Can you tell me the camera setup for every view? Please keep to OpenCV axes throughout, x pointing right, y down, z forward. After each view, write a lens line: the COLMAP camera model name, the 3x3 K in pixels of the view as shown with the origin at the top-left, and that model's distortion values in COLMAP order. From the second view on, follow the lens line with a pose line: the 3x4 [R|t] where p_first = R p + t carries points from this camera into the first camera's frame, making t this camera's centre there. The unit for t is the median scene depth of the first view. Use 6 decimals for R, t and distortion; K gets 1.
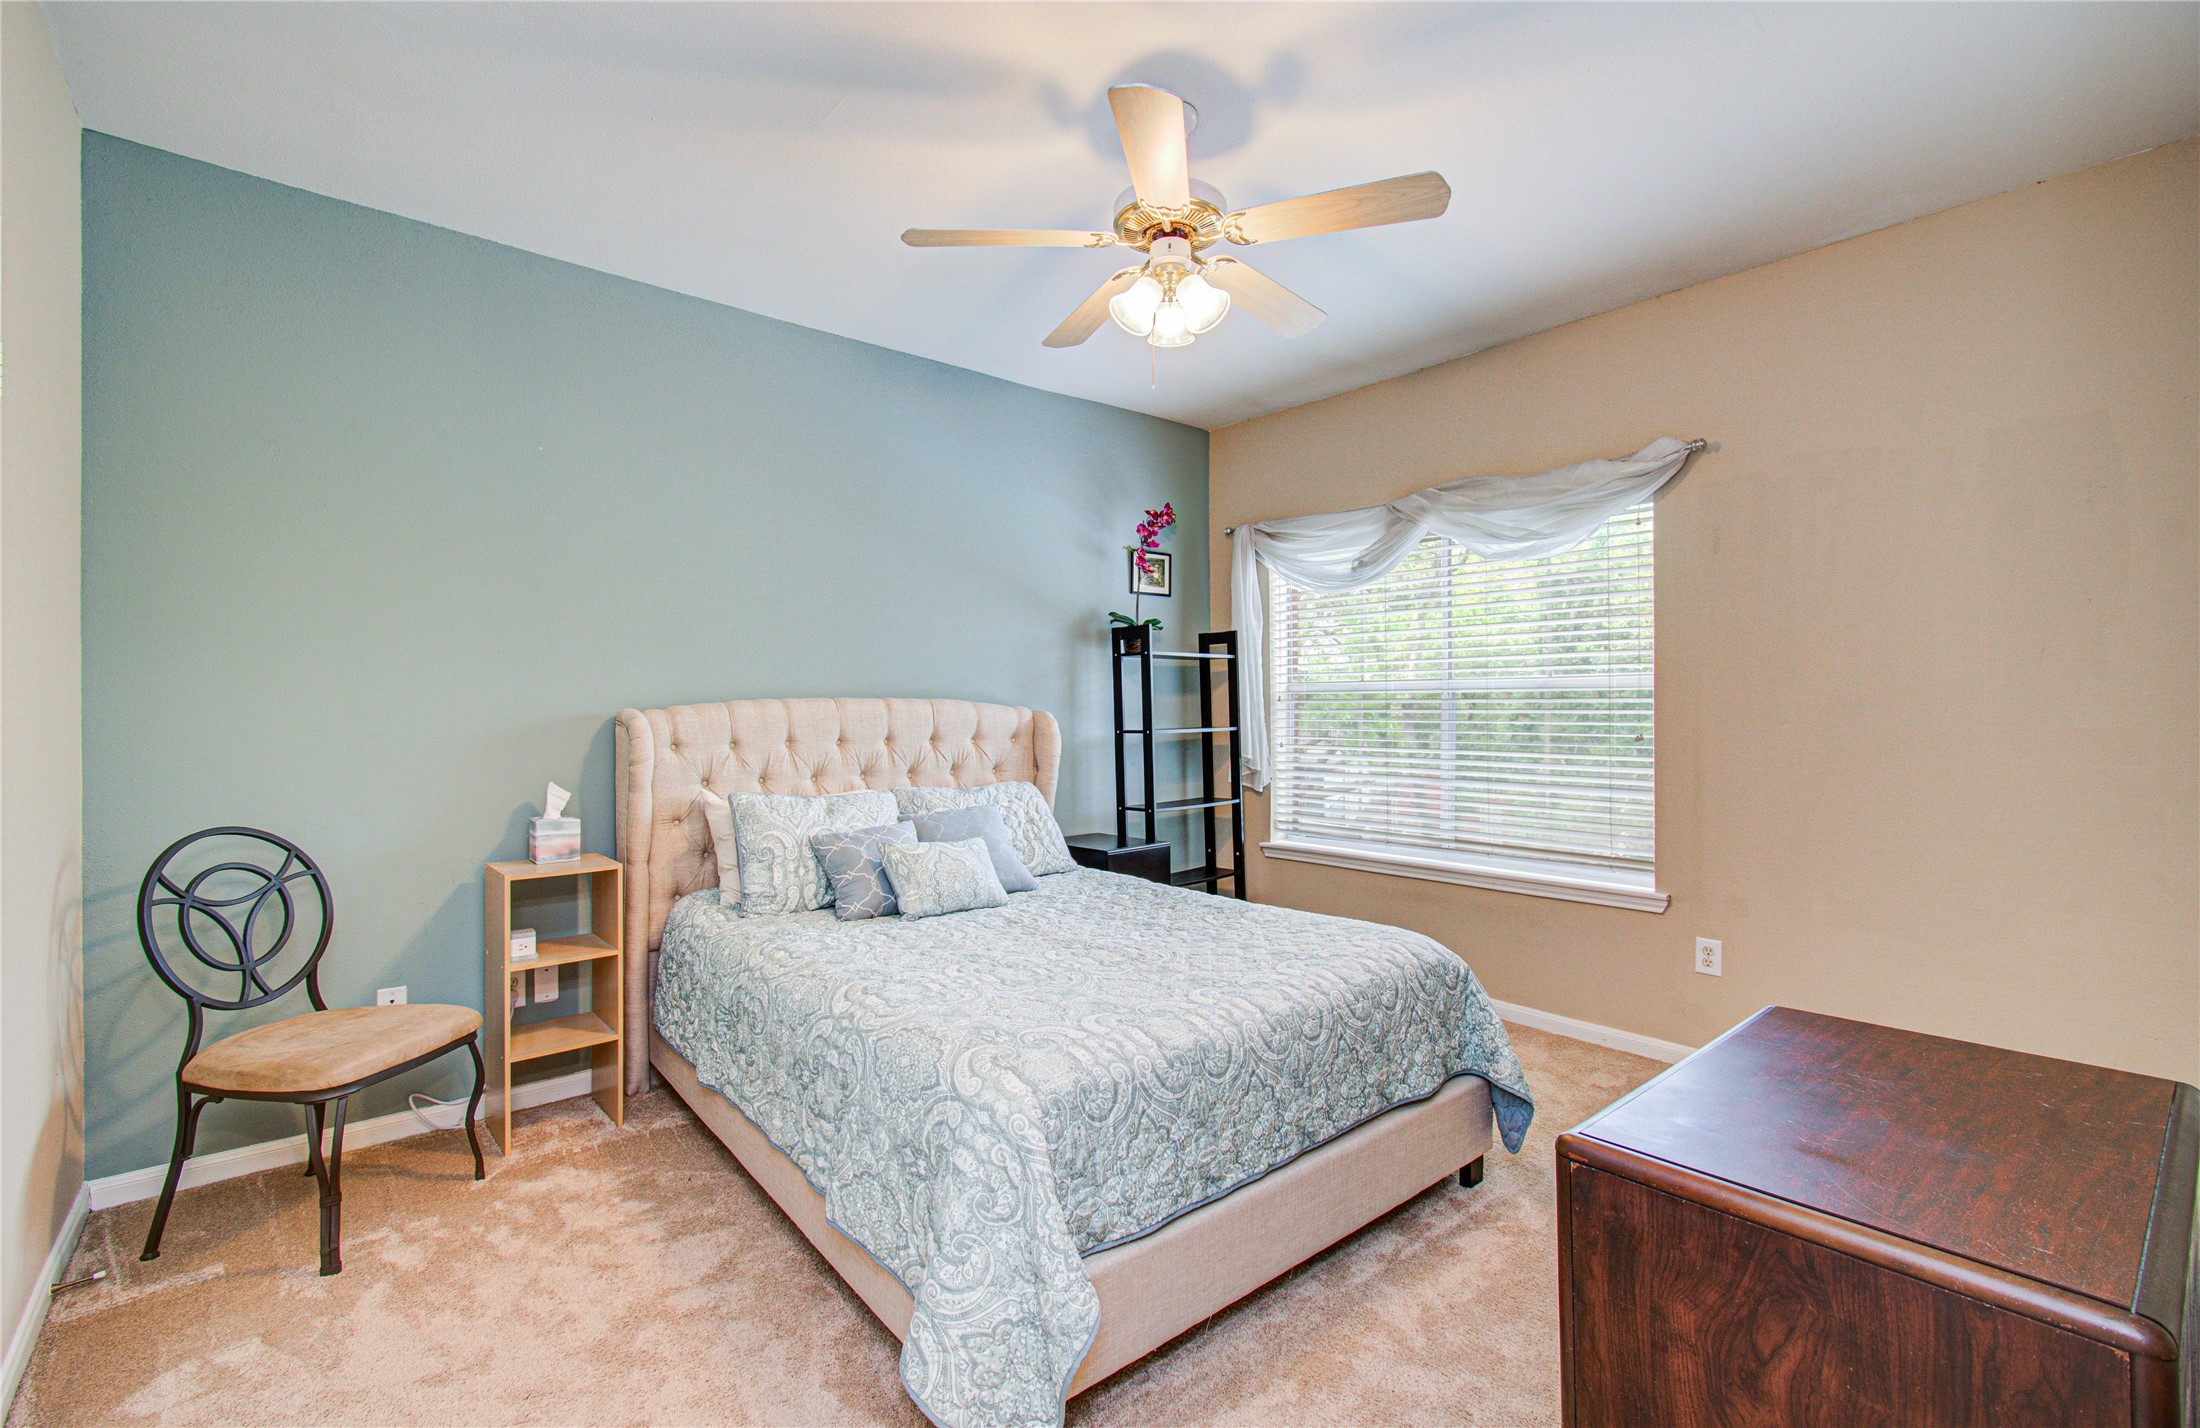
lens RADIAL K [[954.9, 0, 1093.4], [0, 954.9, 712.2], [0, 0, 1]] dist [-0.007538, 0.005429]
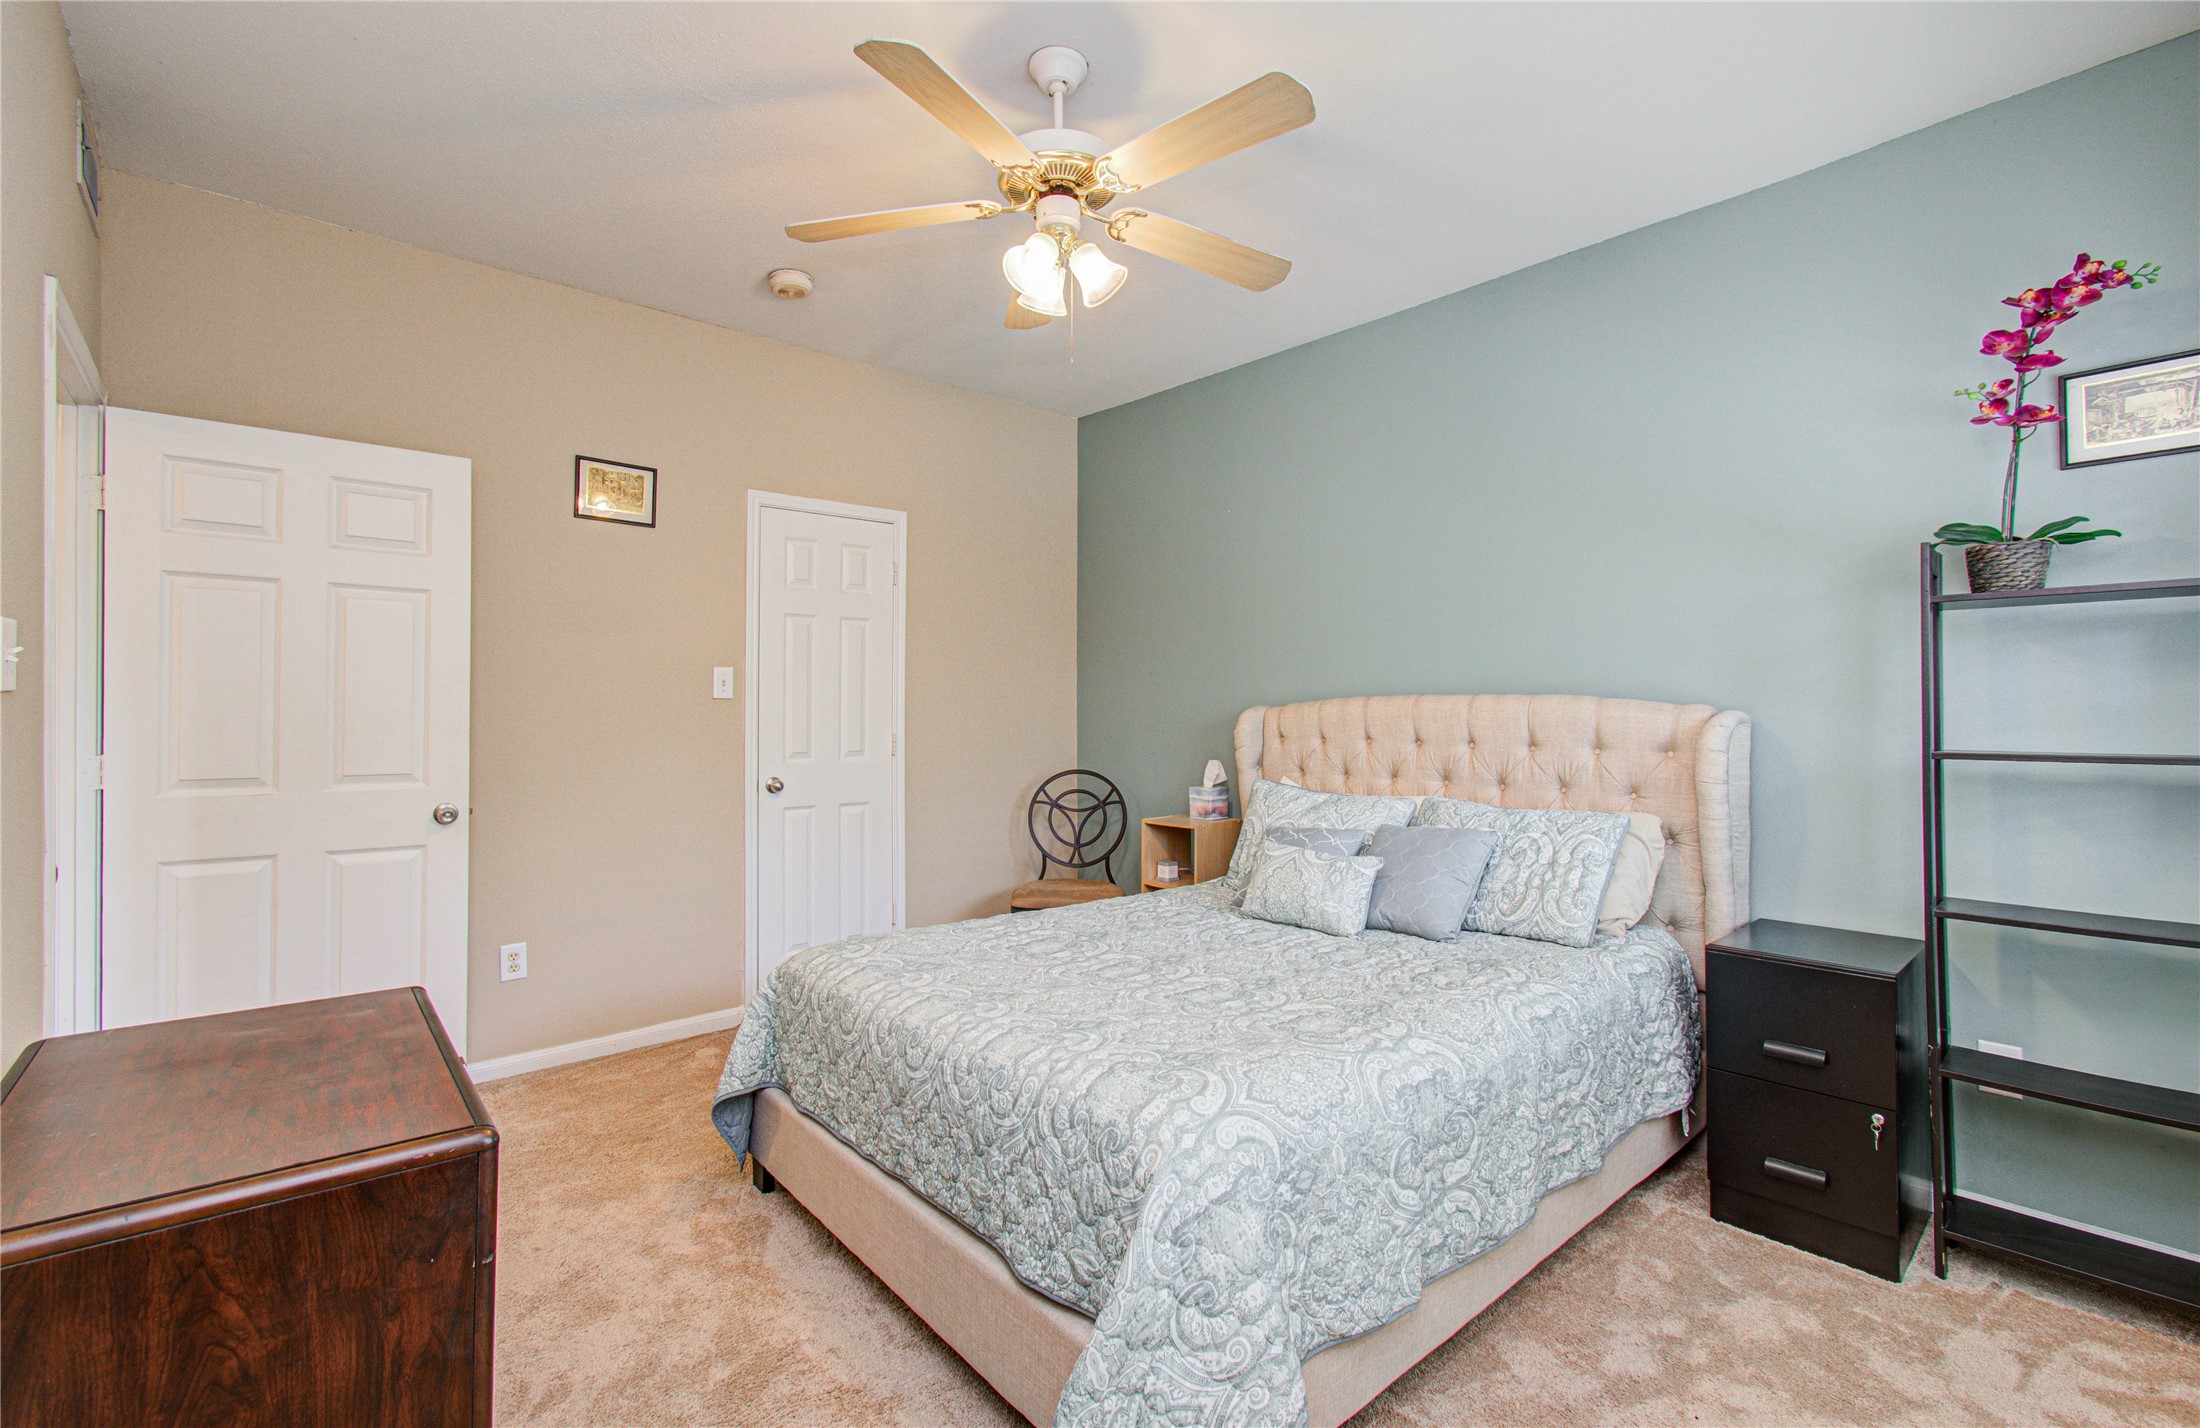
lens RADIAL K [[954.9, 0, 1093.1], [0, 954.9, 710.3], [0, 0, 1]] dist [-0.007538, 0.005429]
pose [[0.034754, 0.005070, -0.999383, 0.907862], [-0.002289, 0.999985, 0.004994, -0.005722], [0.999393, 0.002114, 0.034765, 0.899579]]
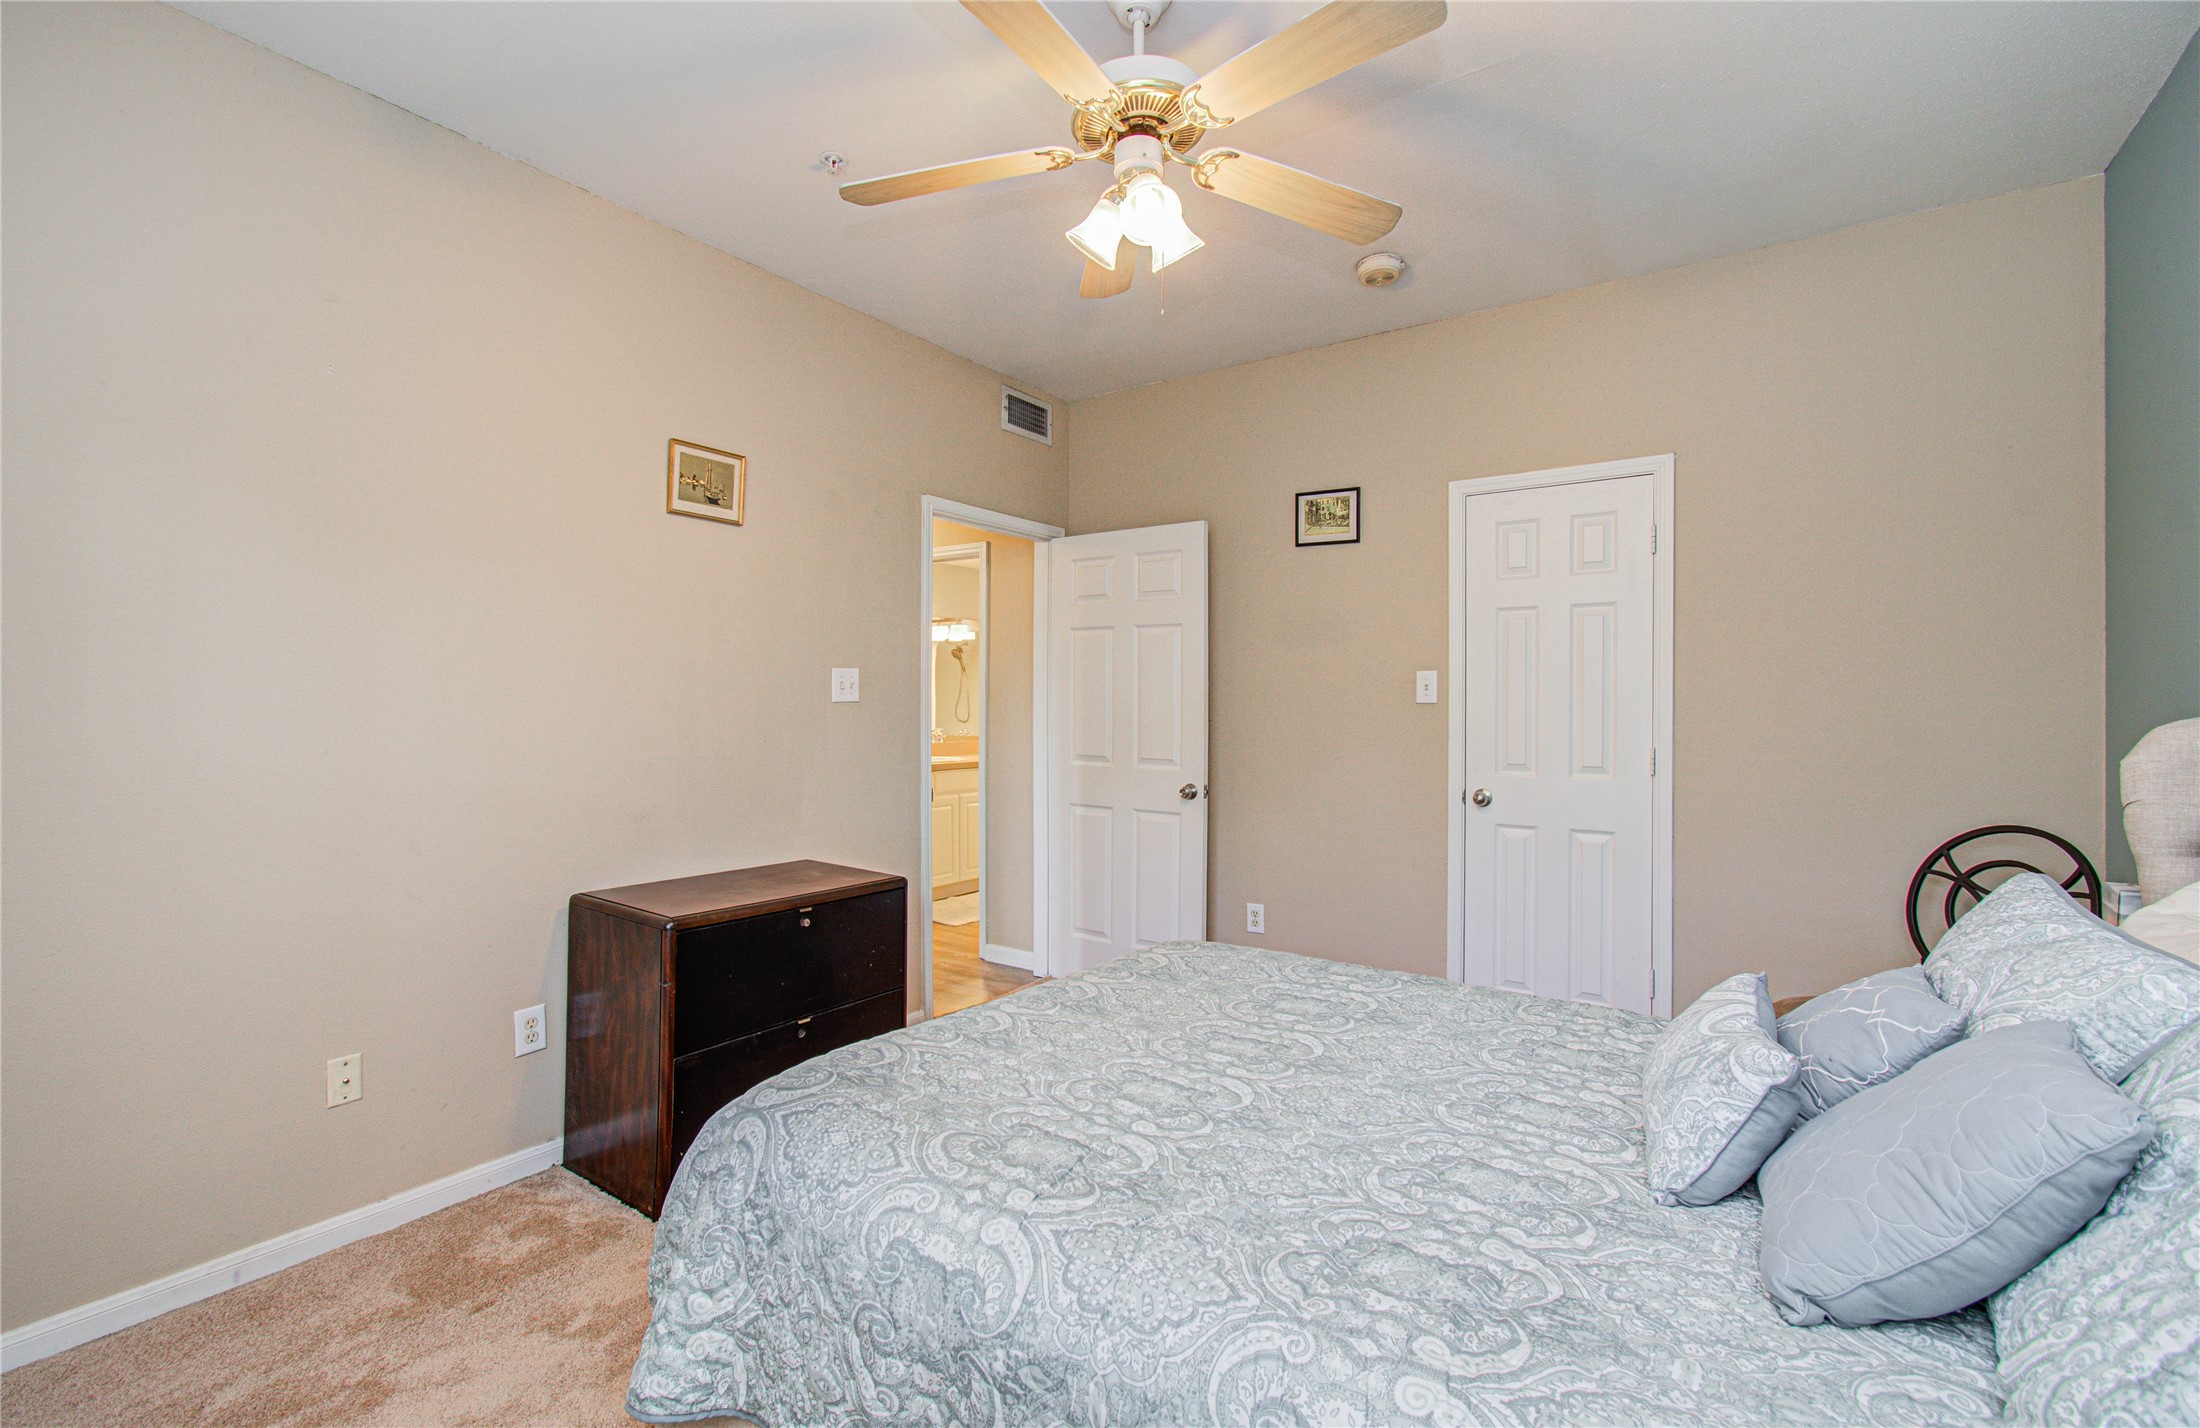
lens RADIAL K [[954.9, 0, 1100.0], [0, 954.9, 706.0], [0, 0, 1]] dist [-0.007538, 0.005429]
pose [[-0.961294, -0.004092, -0.275494, 0.301610], [-0.002285, 0.999974, -0.006881, -0.000014], [0.275515, -0.005985, -0.961278, 1.602654]]
